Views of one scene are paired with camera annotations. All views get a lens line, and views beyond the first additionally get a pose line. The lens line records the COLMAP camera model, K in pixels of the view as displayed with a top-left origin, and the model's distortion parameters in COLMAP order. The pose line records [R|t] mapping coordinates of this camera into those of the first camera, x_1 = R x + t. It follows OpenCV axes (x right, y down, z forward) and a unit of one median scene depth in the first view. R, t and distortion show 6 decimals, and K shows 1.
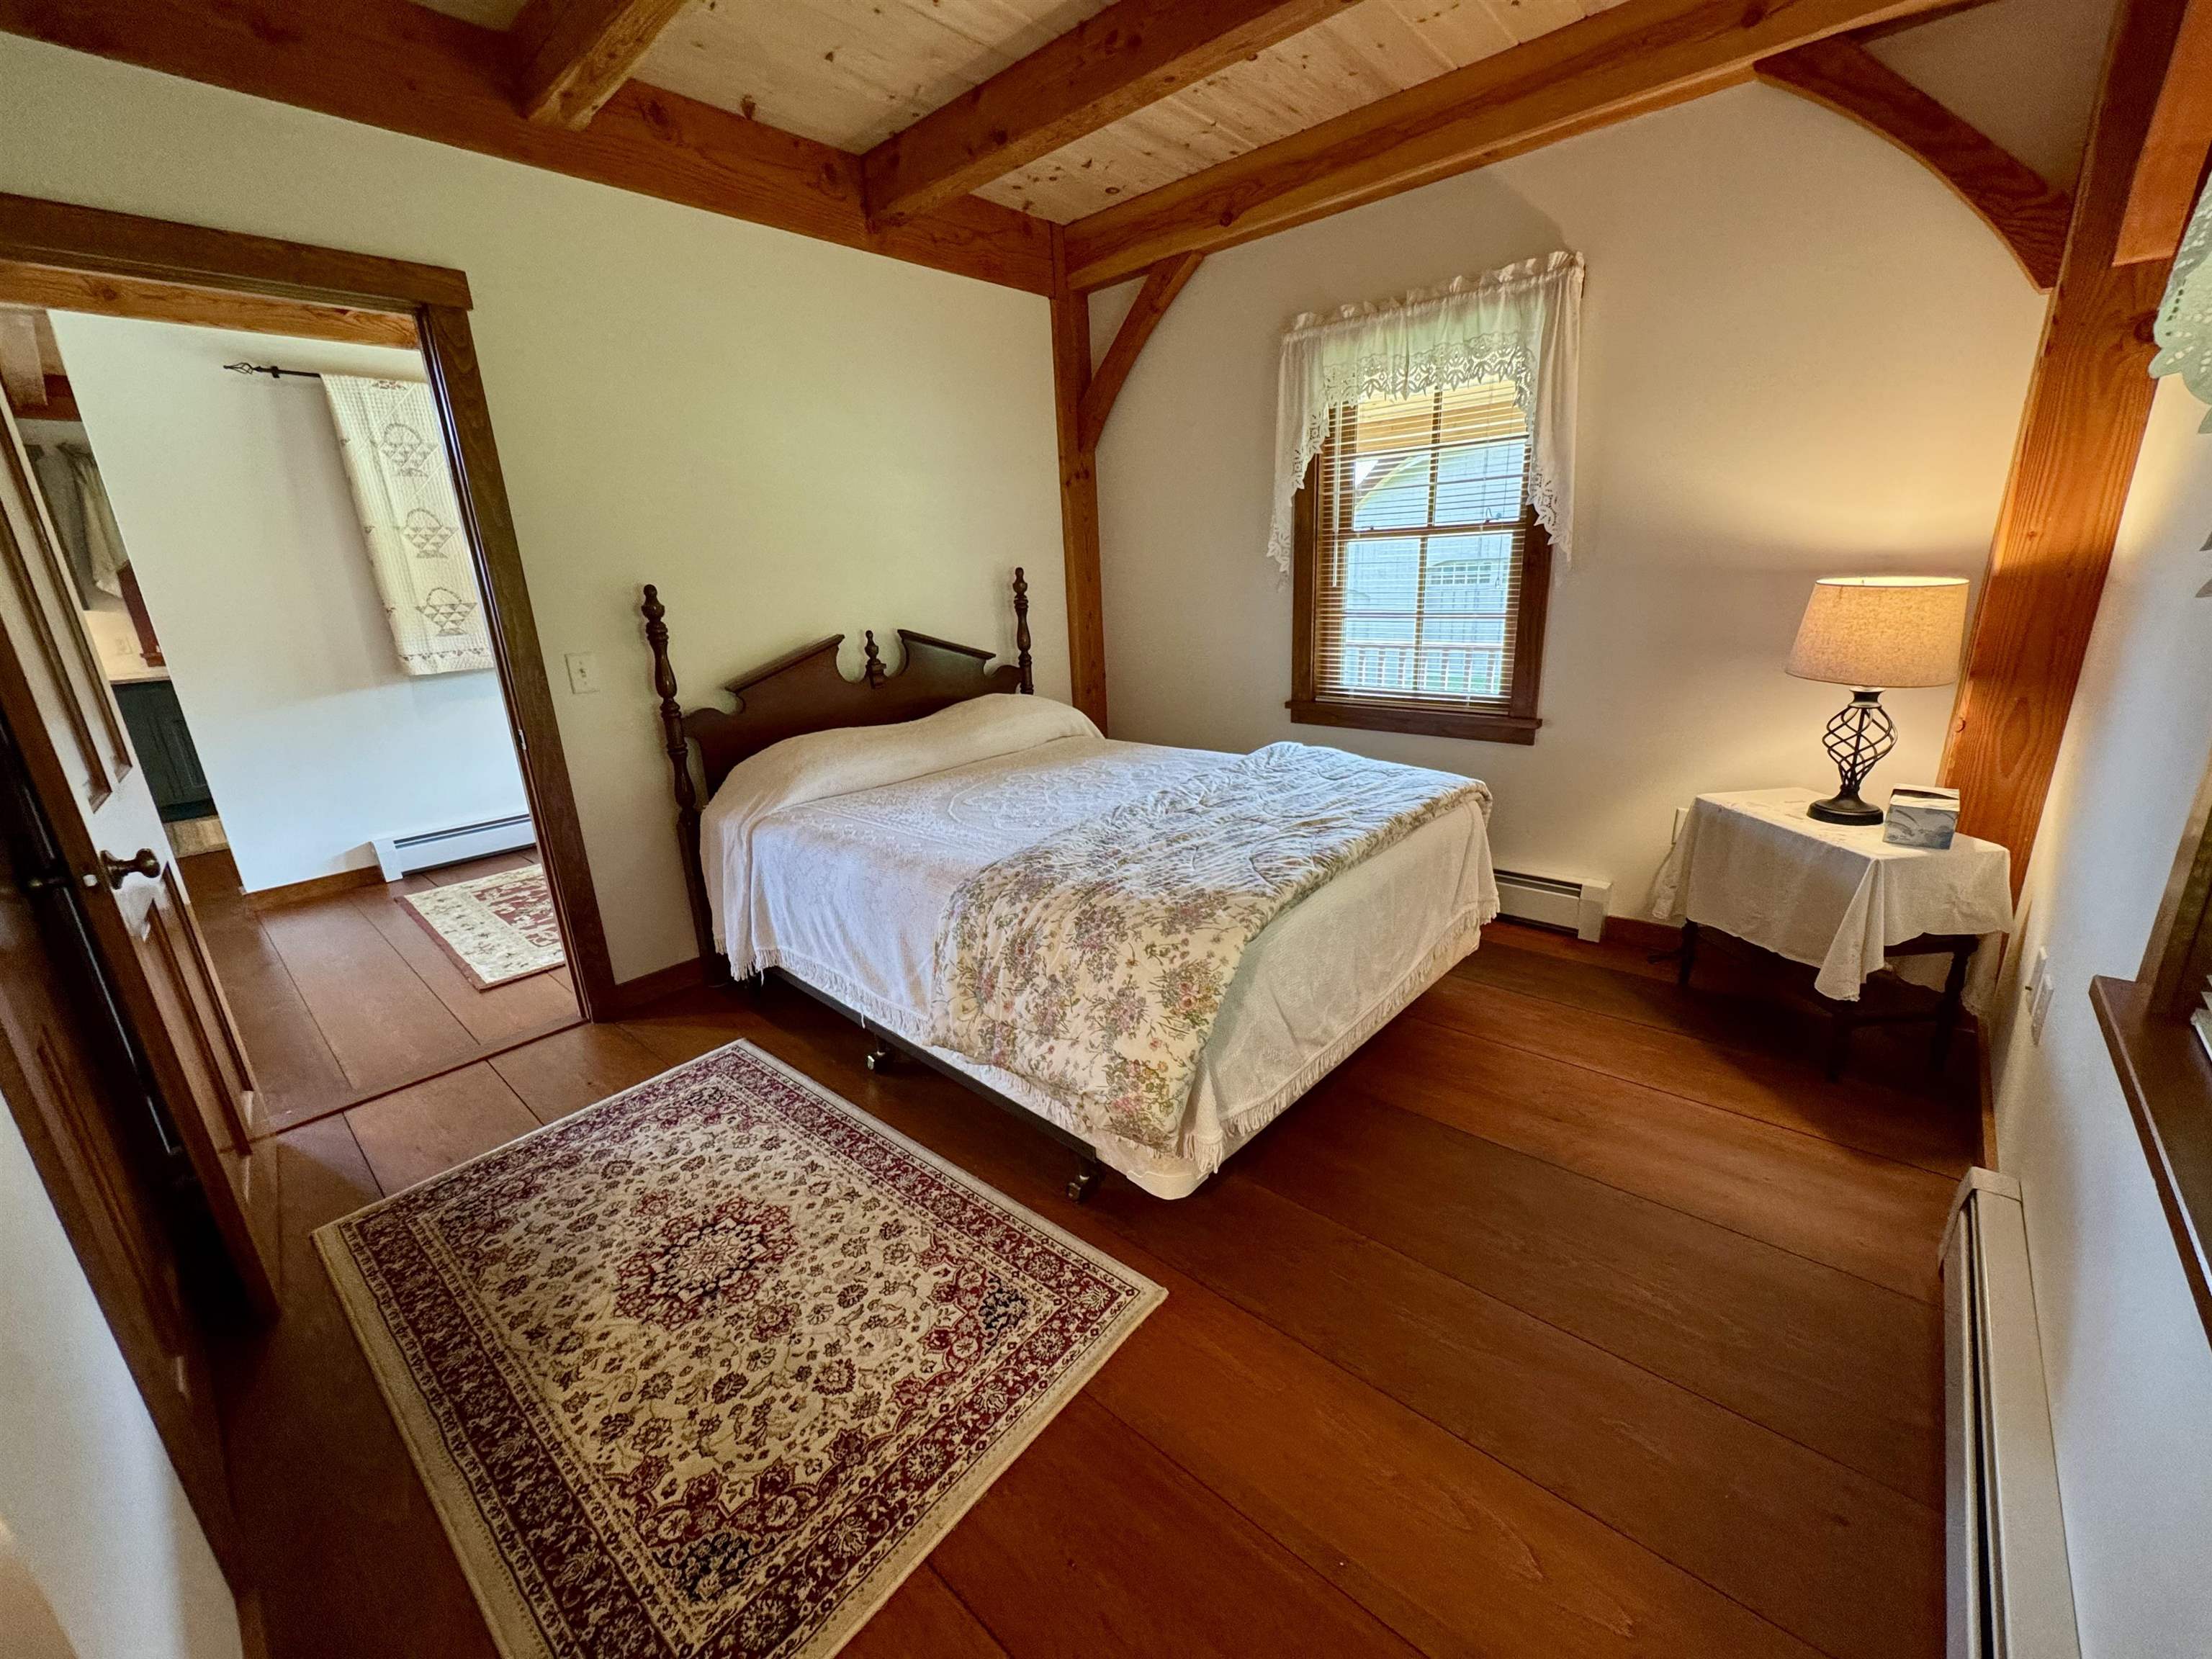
lens RADIAL K [[878.2, 0, 1106.0], [0, 878.2, 829.5], [0, 0, 1]] dist [0.002473, -0.000429]
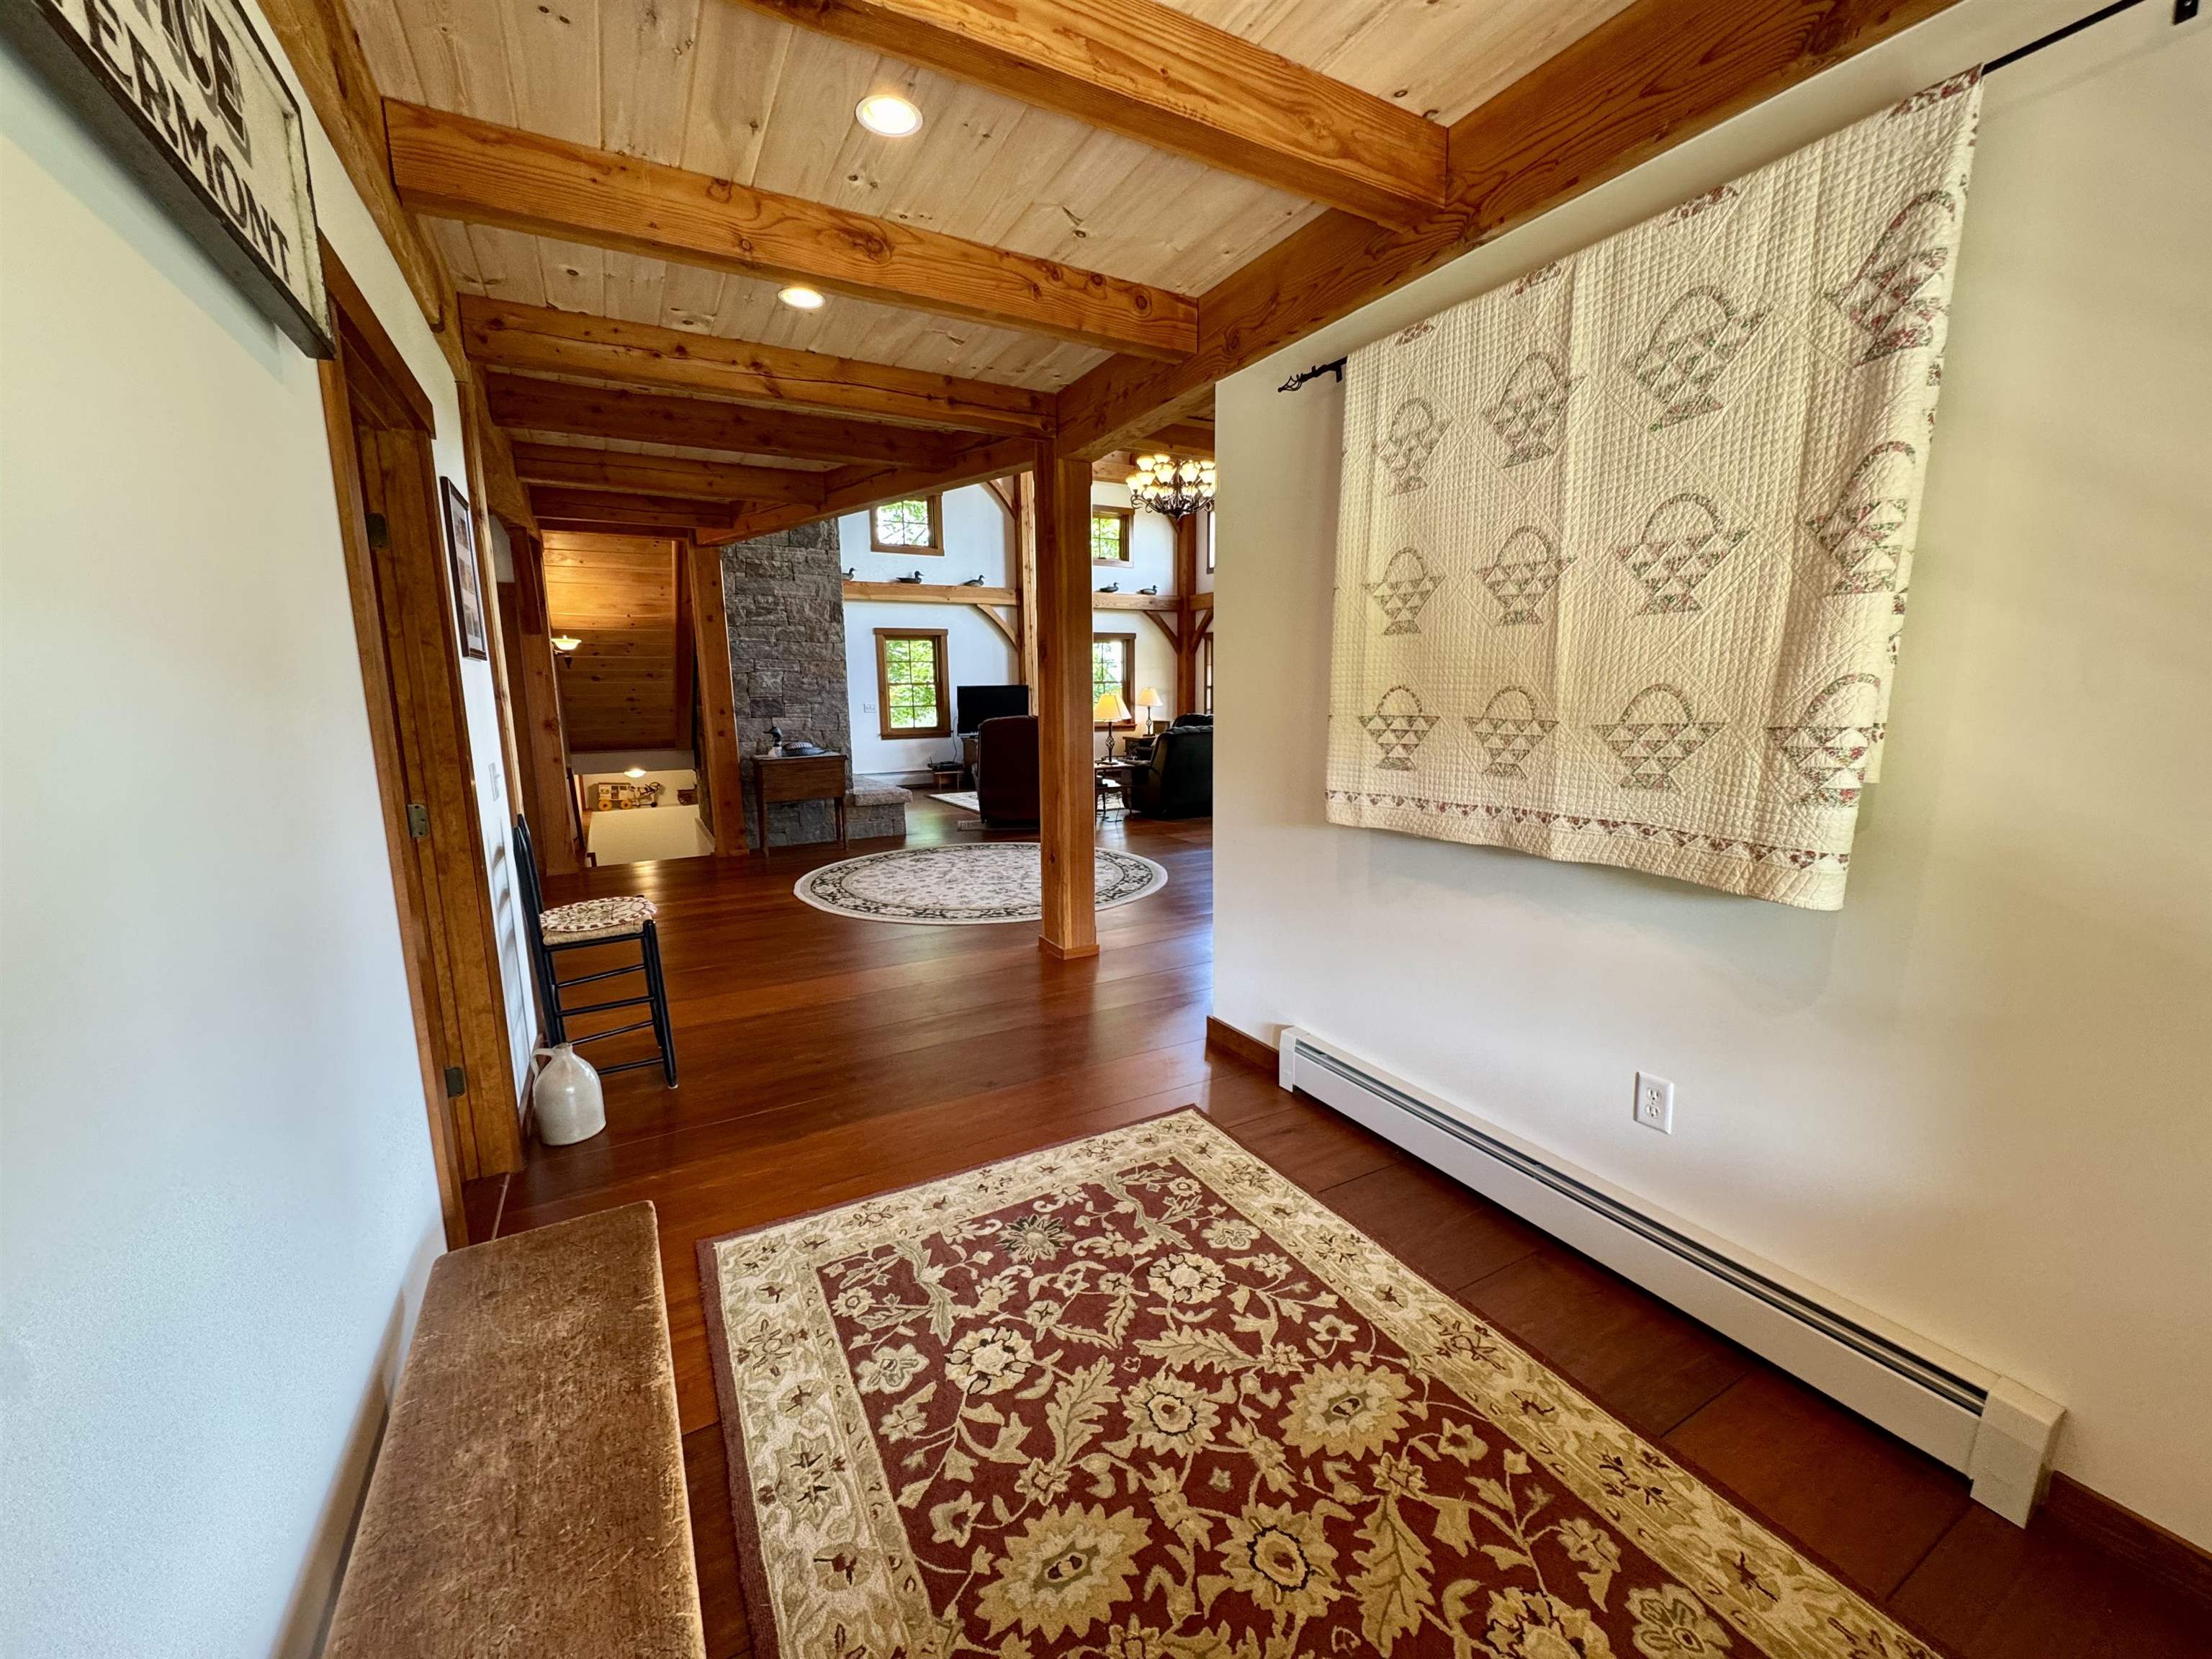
lens RADIAL K [[879.0, 0, 1108.2], [0, 879.0, 830.8], [0, 0, 1]] dist [-0.009271, 0.002834]
pose [[-0.325989, 0.203427, -0.923228, -0.167718], [-0.243174, 0.925670, 0.289829, -0.316870], [0.913563, 0.318986, -0.252290, 1.034472]]
